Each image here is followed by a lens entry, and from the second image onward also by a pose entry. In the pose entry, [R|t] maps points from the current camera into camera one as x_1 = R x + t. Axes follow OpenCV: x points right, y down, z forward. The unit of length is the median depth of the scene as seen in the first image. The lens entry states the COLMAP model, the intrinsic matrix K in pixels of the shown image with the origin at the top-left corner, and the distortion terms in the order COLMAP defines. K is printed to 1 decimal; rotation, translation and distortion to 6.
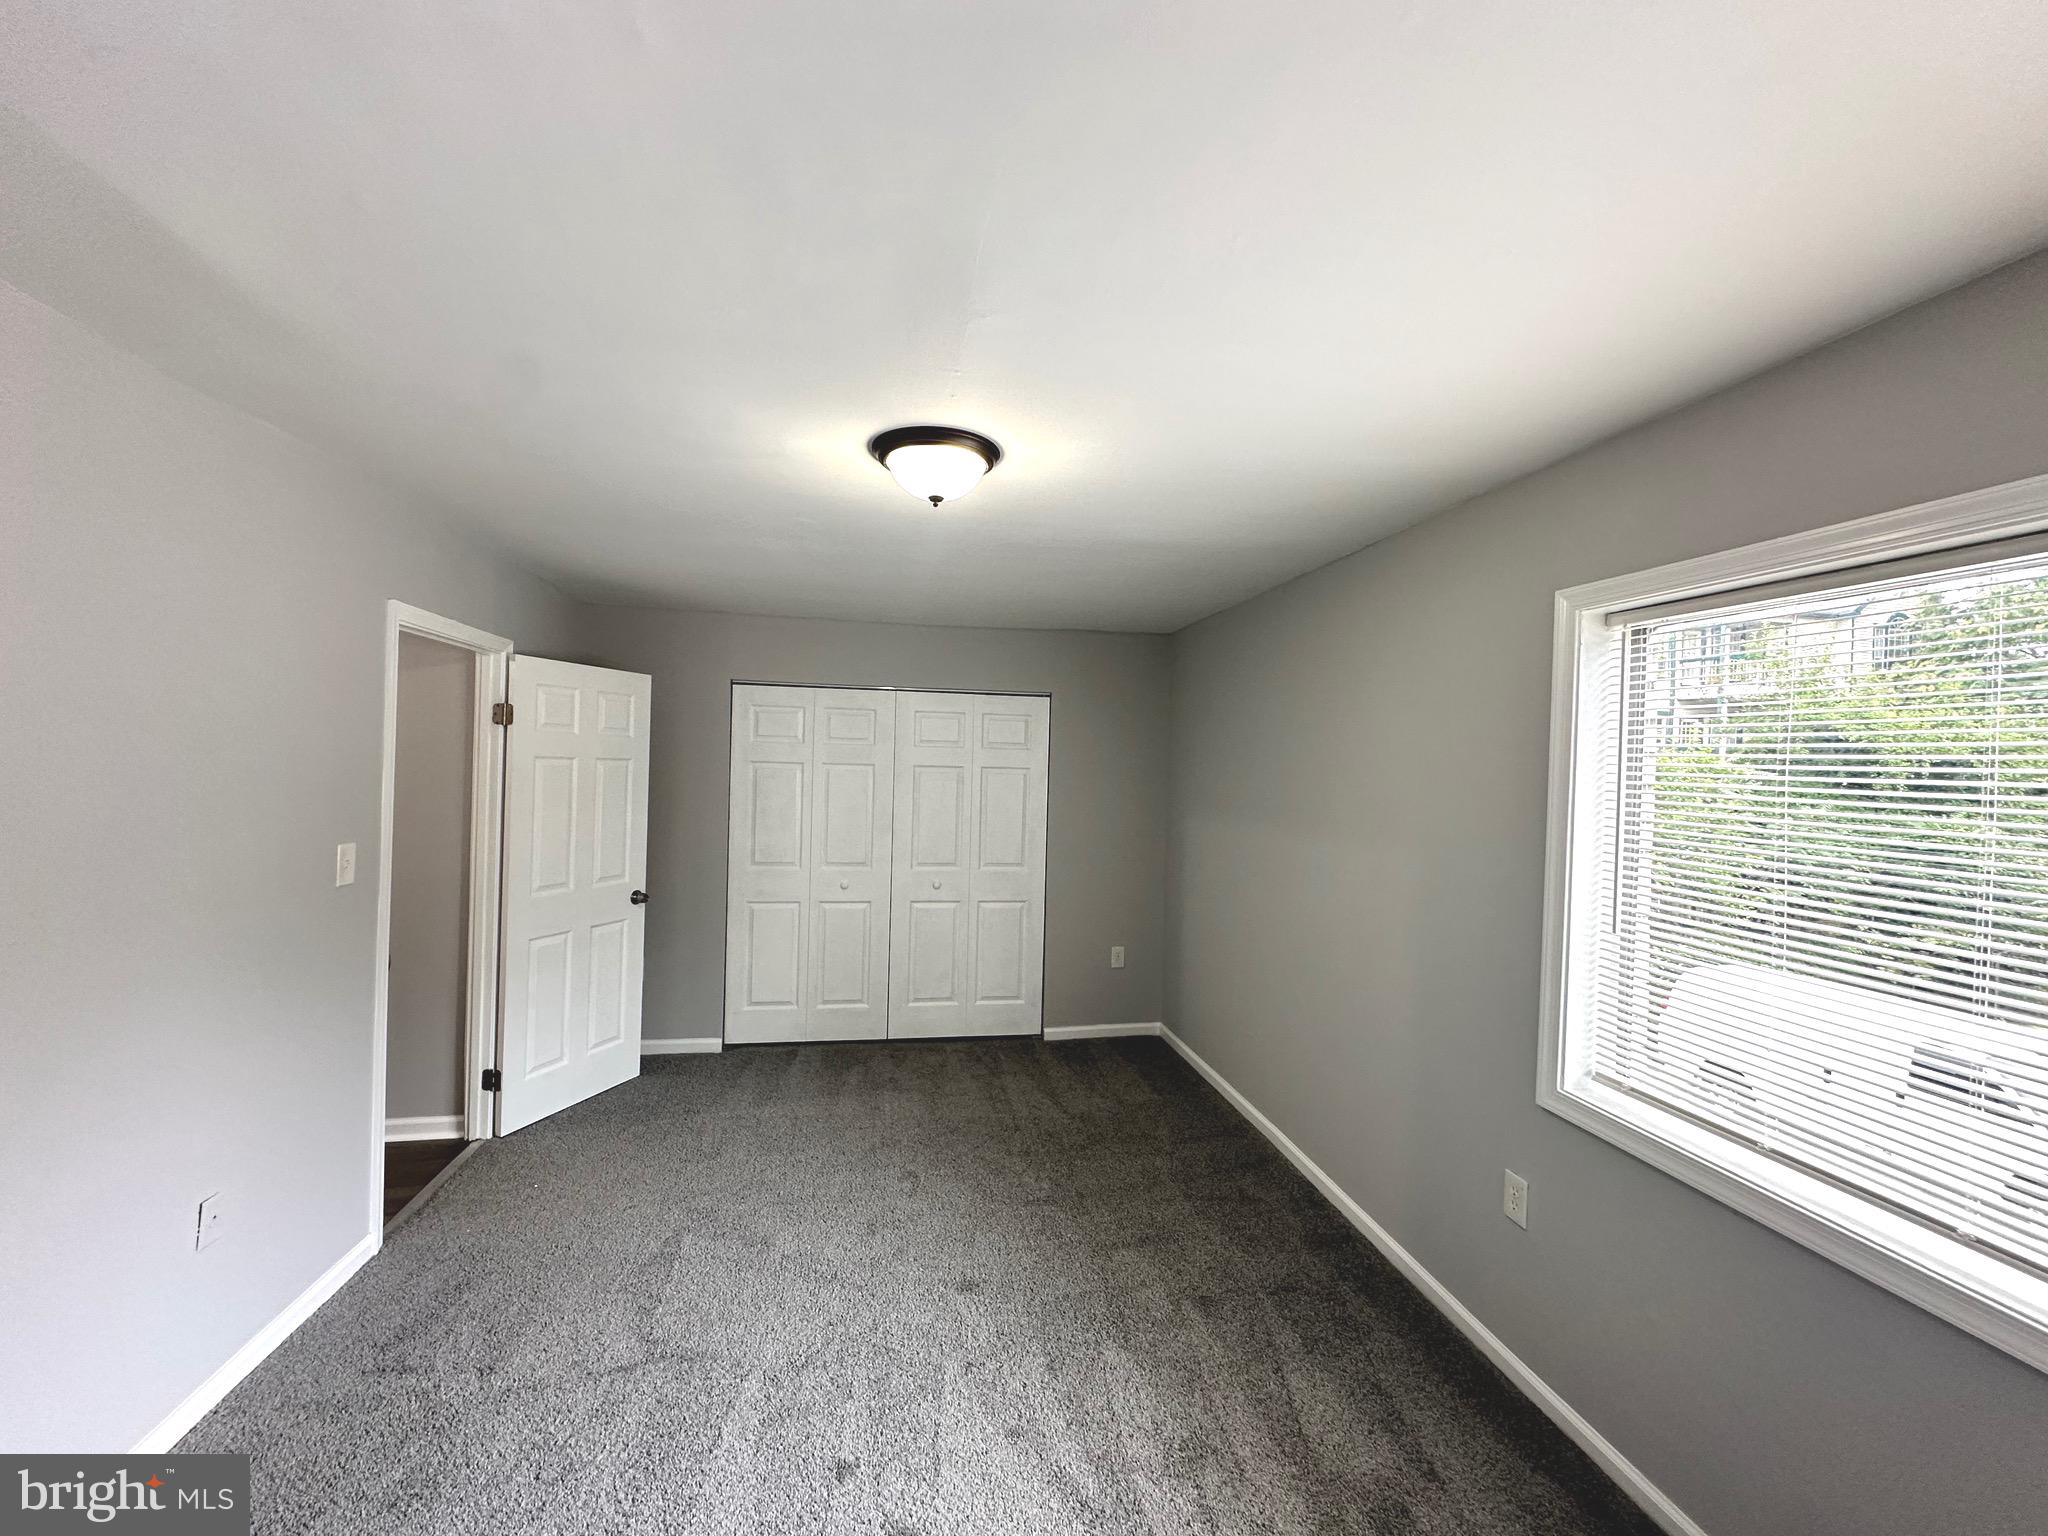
lens RADIAL K [[818.5, 0, 1019.3], [0, 818.5, 772.7], [0, 0, 1]] dist [-0.003574, 0.000887]
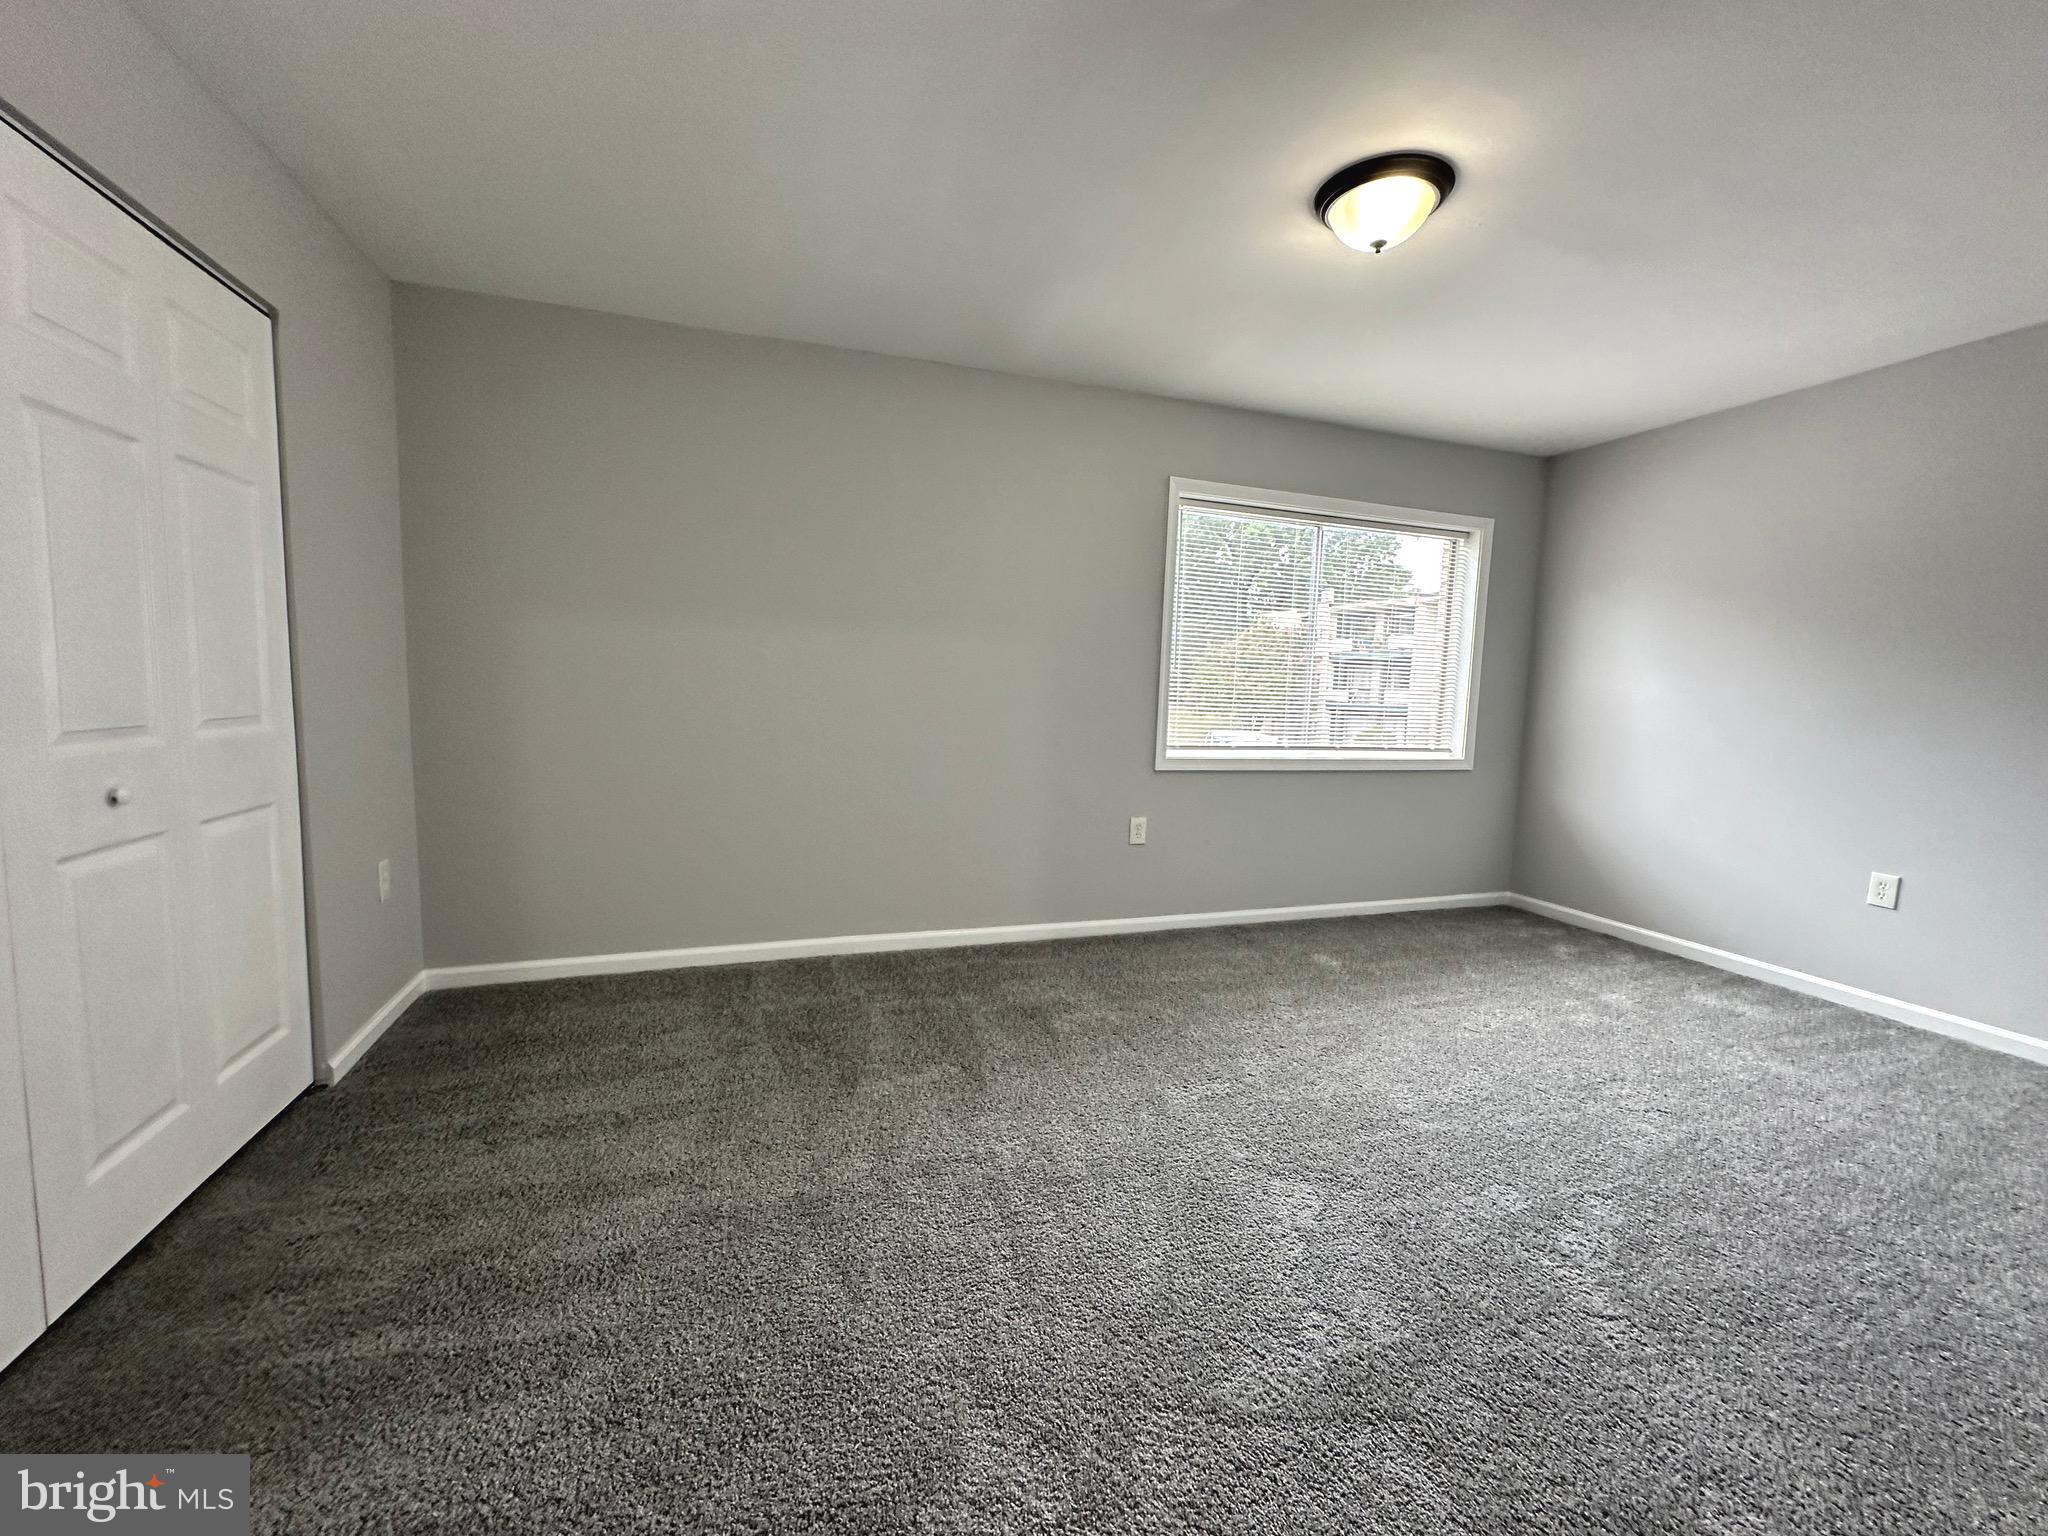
lens RADIAL K [[818.5, 0, 1021.0], [0, 818.5, 769.5], [0, 0, 1]] dist [-0.003574, 0.000887]
pose [[-0.154972, -0.132852, 0.978945, -0.537534], [-0.023656, 0.991132, 0.130760, 0.088017], [-0.987636, -0.002894, -0.156740, 0.786978]]
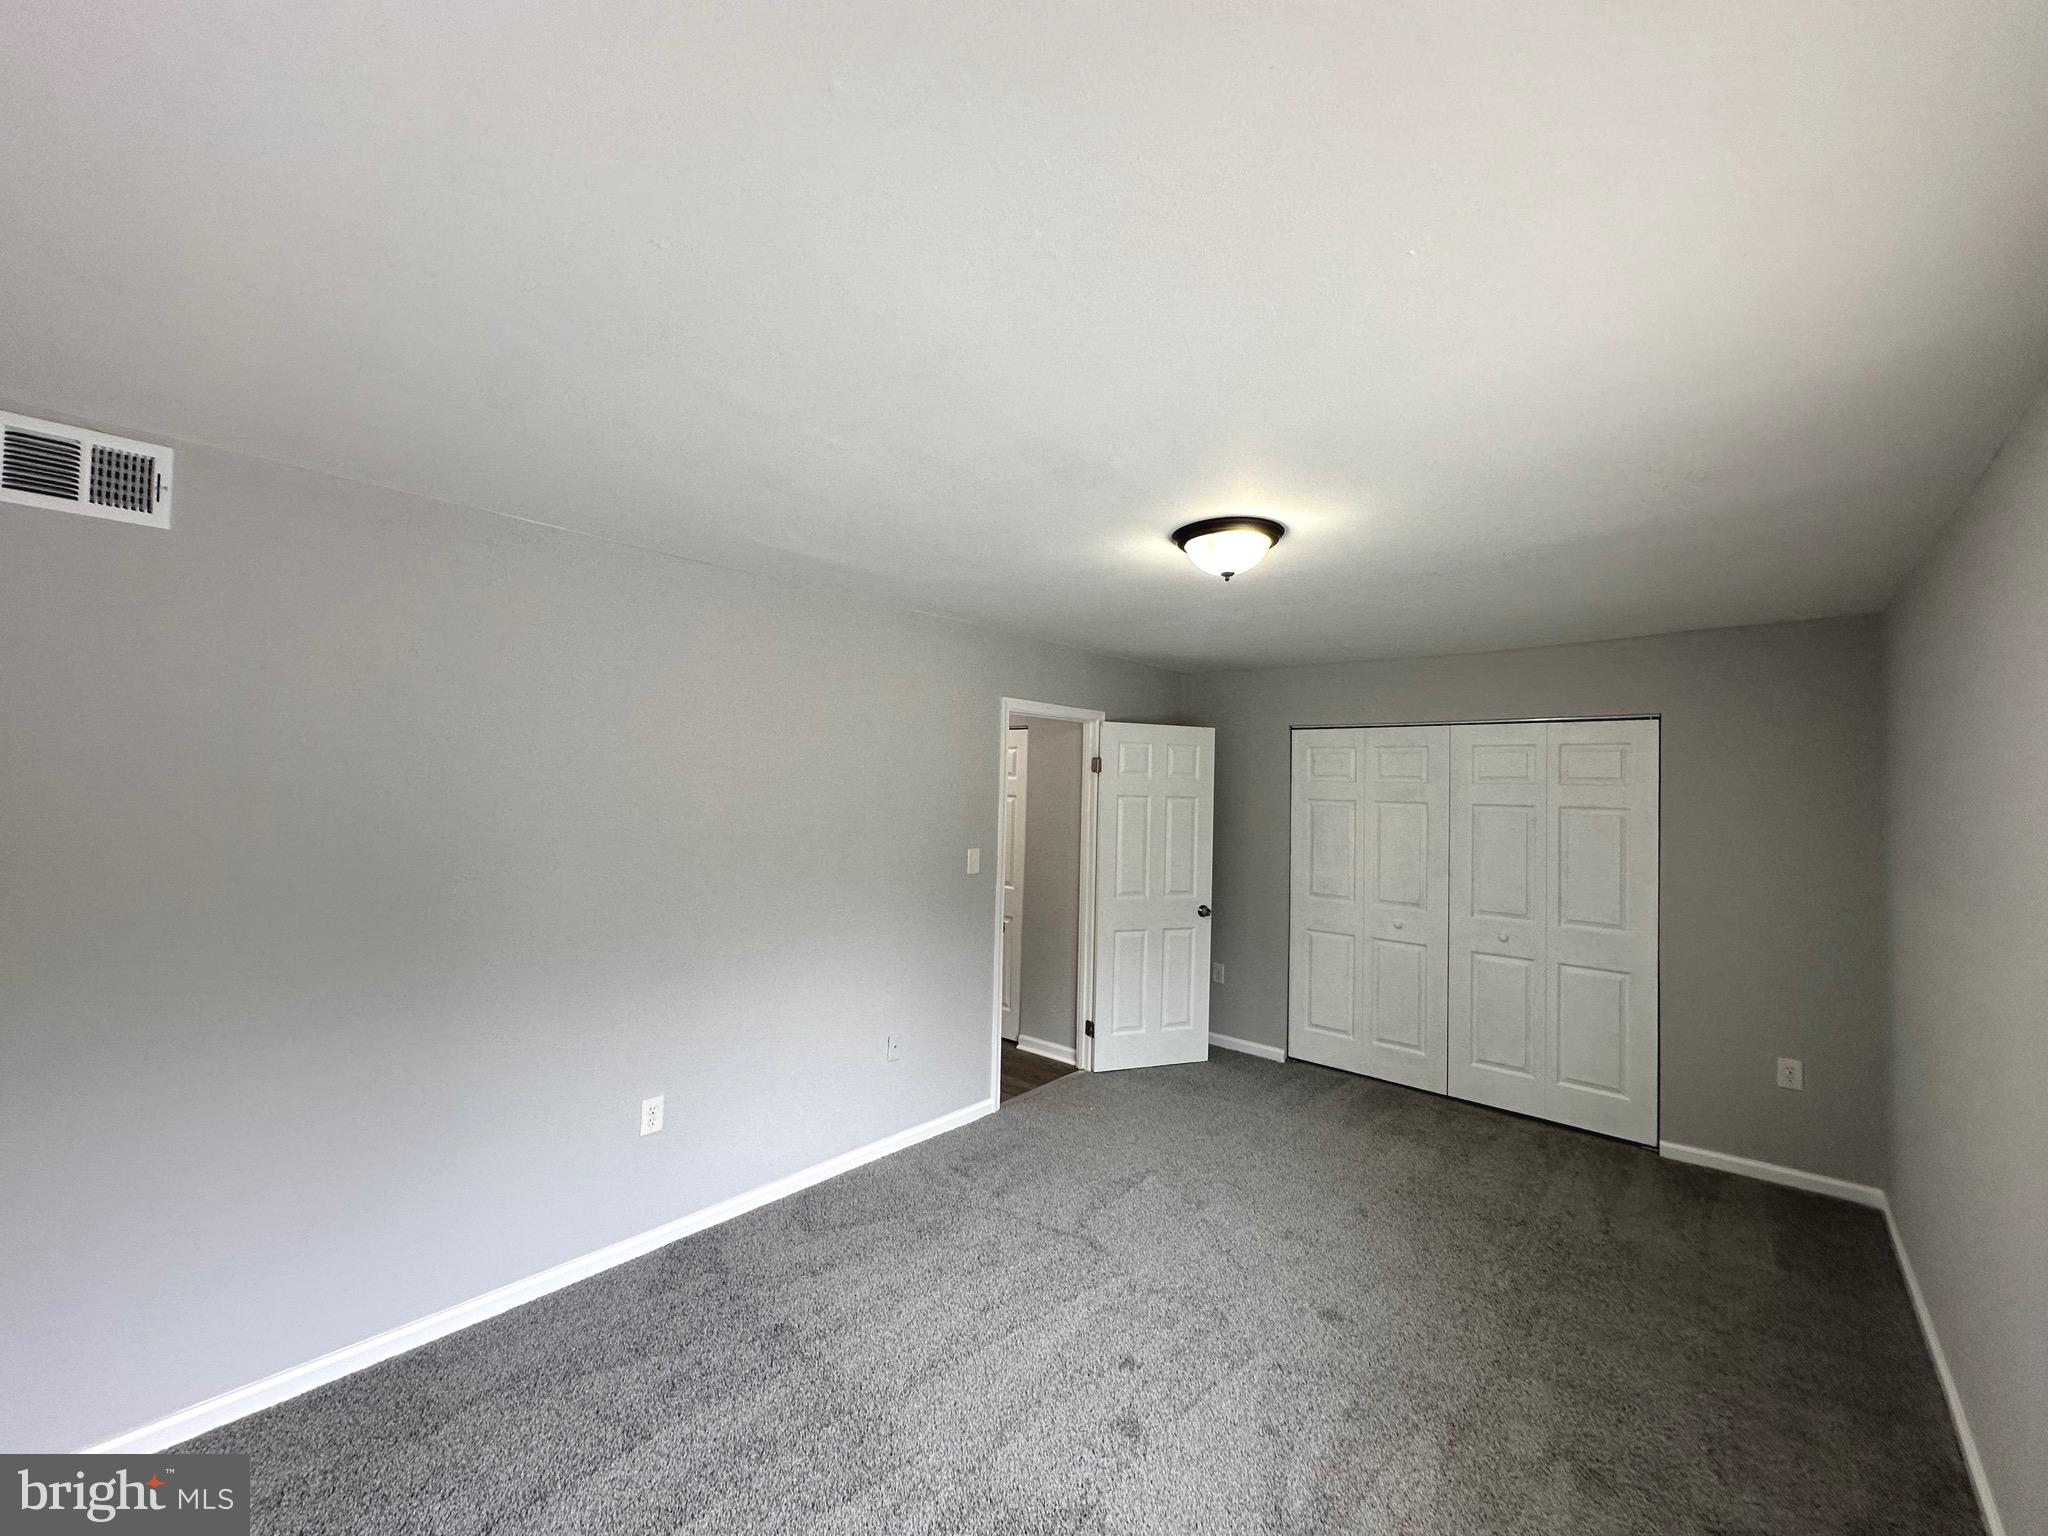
lens RADIAL K [[818.5, 0, 1021.9], [0, 818.5, 762.0], [0, 0, 1]] dist [-0.003574, 0.000887]
pose [[0.624295, -0.031896, -0.780537, 0.314147], [-0.011870, 0.998663, -0.050304, -0.004375], [0.781098, 0.040670, 0.623082, 0.020381]]
